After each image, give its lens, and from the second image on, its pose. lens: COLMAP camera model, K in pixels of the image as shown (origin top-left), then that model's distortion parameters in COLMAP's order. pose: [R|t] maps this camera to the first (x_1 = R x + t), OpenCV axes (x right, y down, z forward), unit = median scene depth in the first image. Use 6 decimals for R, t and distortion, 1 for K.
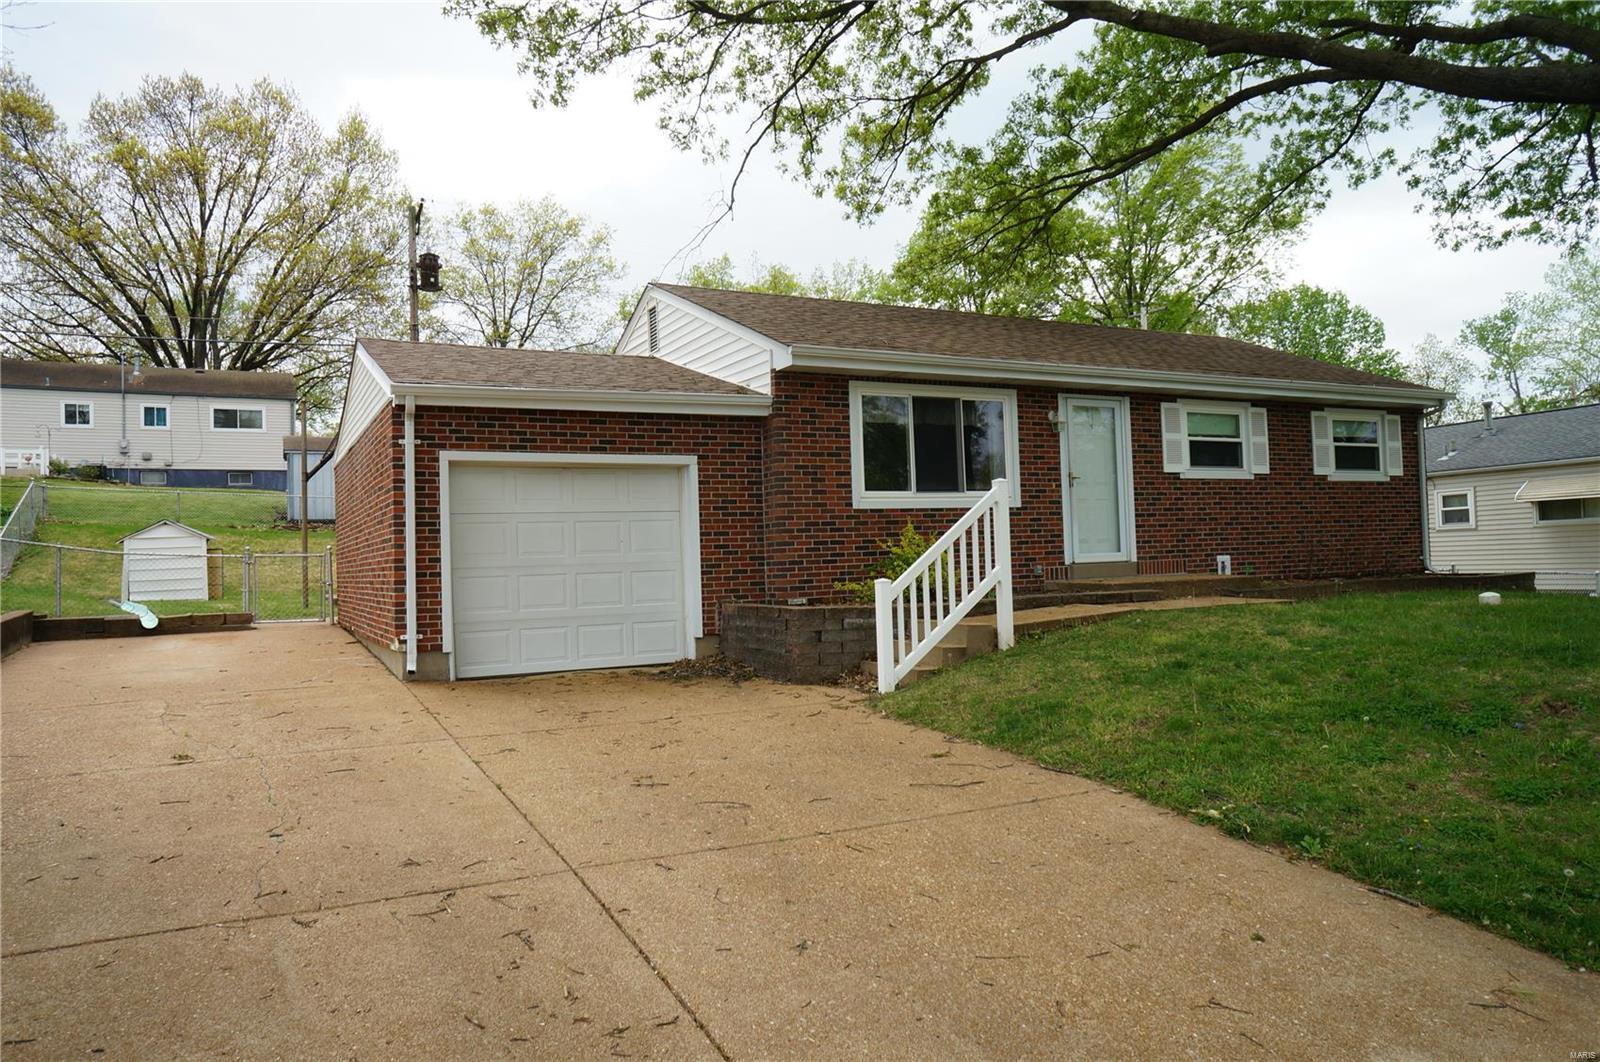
lens RADIAL K [[1063.1, 0, 775.0], [0, 1063.1, 532.7], [0, 0, 1]] dist [-0.059434, 0.076983]
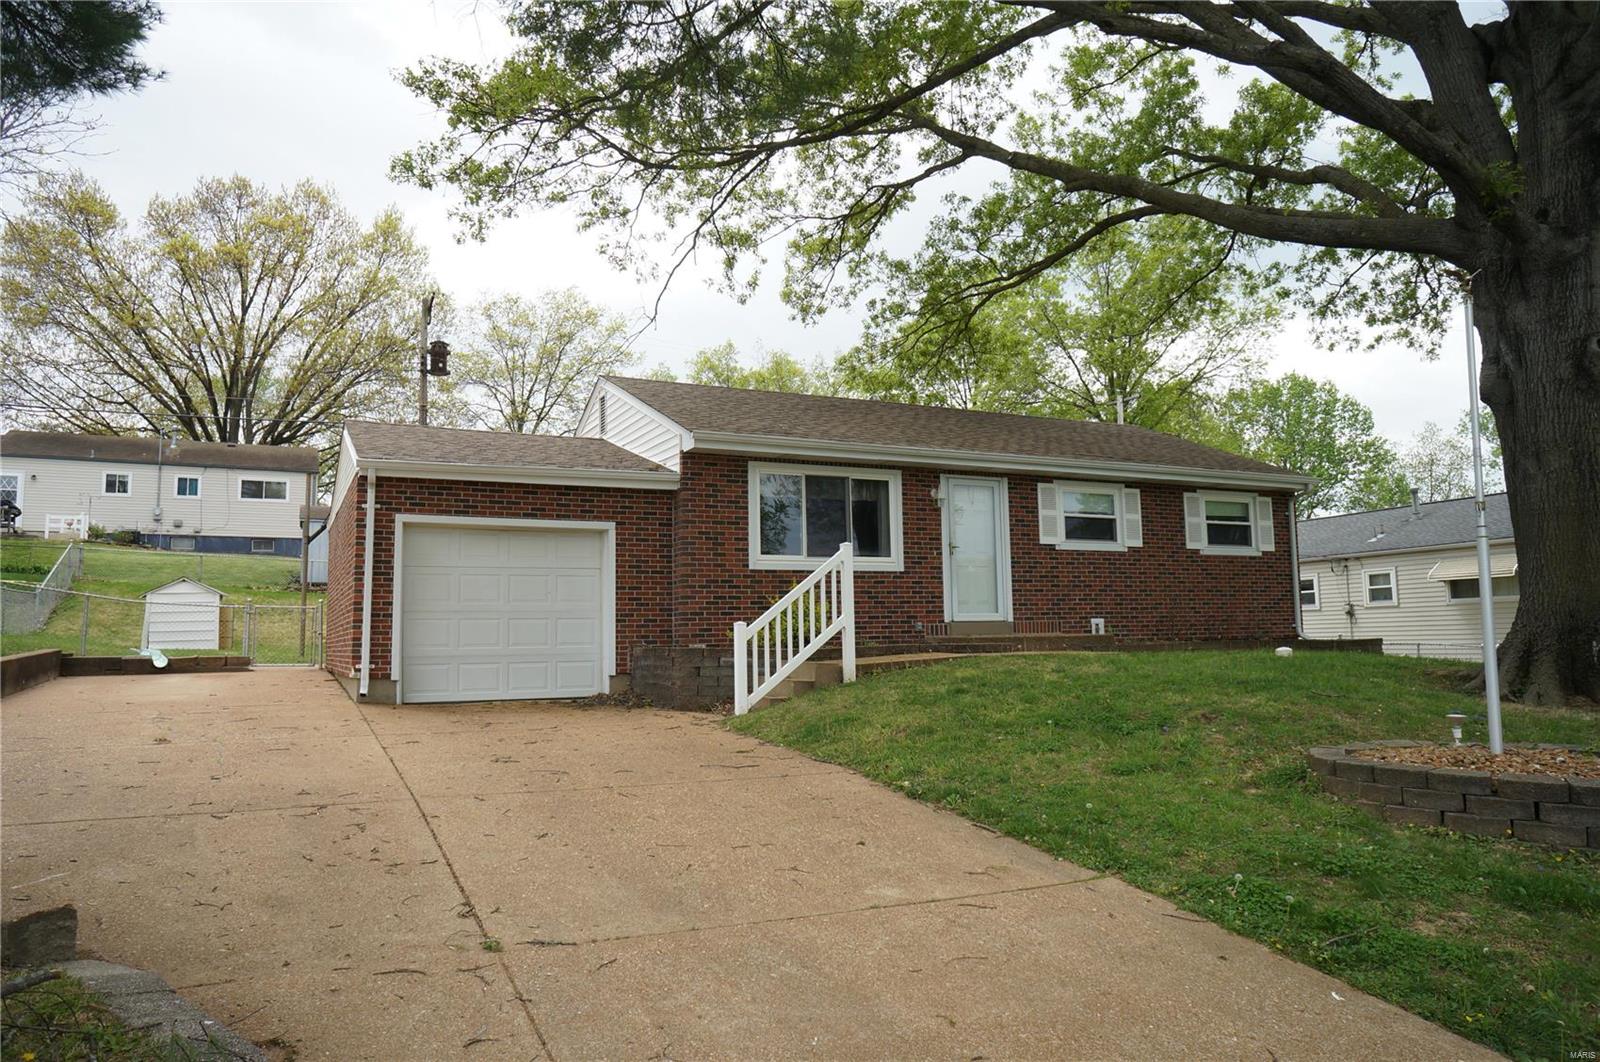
lens RADIAL K [[1081.4, 0, 788.7], [0, 1081.4, 531.0], [0, 0, 1]] dist [-0.062147, 0.081606]
pose [[0.999564, 0.013659, -0.026188, 0.112348], [-0.015655, 0.996863, -0.077585, 0.020792], [0.025046, 0.077961, 0.996642, -0.148236]]
